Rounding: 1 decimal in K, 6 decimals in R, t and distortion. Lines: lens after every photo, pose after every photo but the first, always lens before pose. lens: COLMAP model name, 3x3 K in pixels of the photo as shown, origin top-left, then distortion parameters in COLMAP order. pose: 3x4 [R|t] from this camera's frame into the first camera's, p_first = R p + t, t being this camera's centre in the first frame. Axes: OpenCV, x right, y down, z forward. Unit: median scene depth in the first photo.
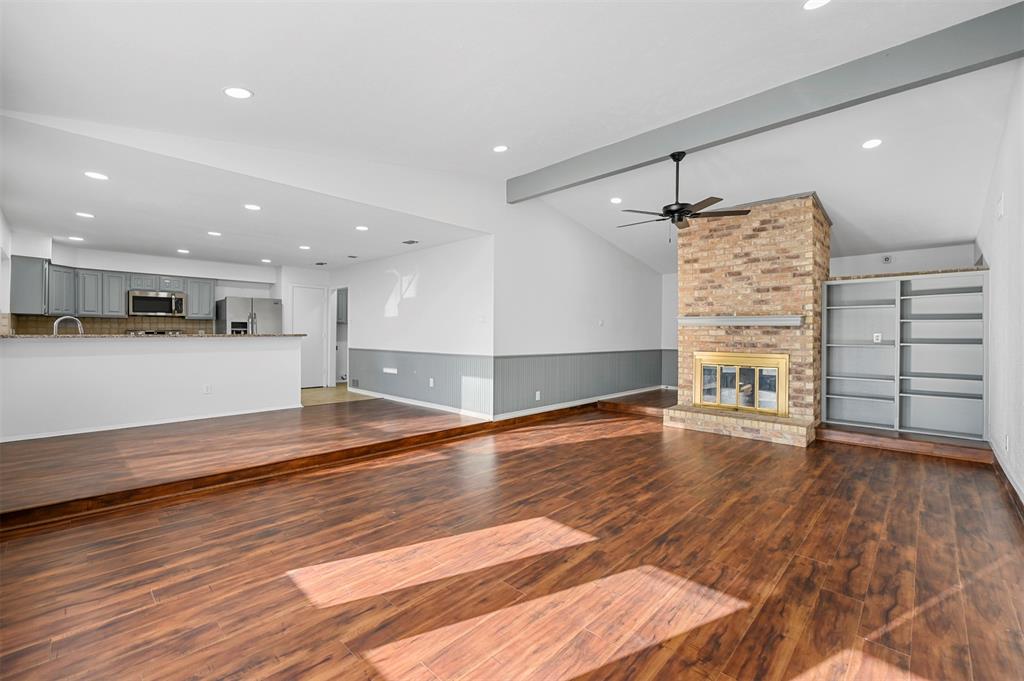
lens RADIAL K [[424.3, 0, 511.9], [0, 424.3, 336.9], [0, 0, 1]] dist [0.000036, -0.000332]
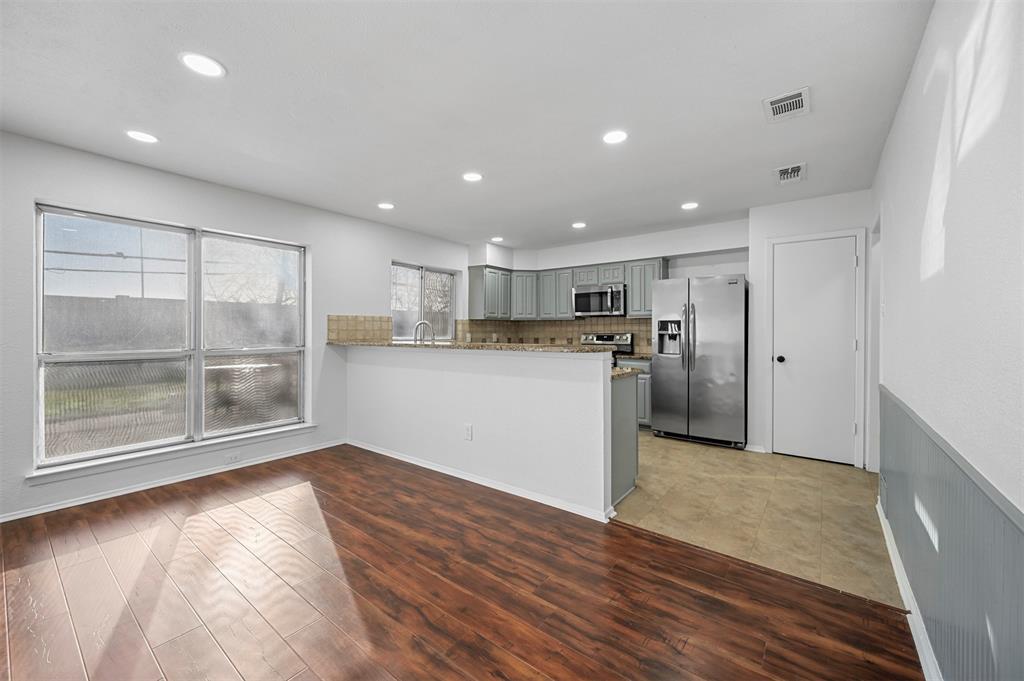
lens RADIAL K [[402.9, 0, 512.1], [0, 402.9, 332.5], [0, 0, 1]] dist [0.000470, 0.000111]
pose [[0.119373, 0.002430, -0.992846, -0.103568], [-0.004332, 0.999989, 0.001926, -0.019503], [0.992840, 0.004071, 0.119382, 0.763142]]
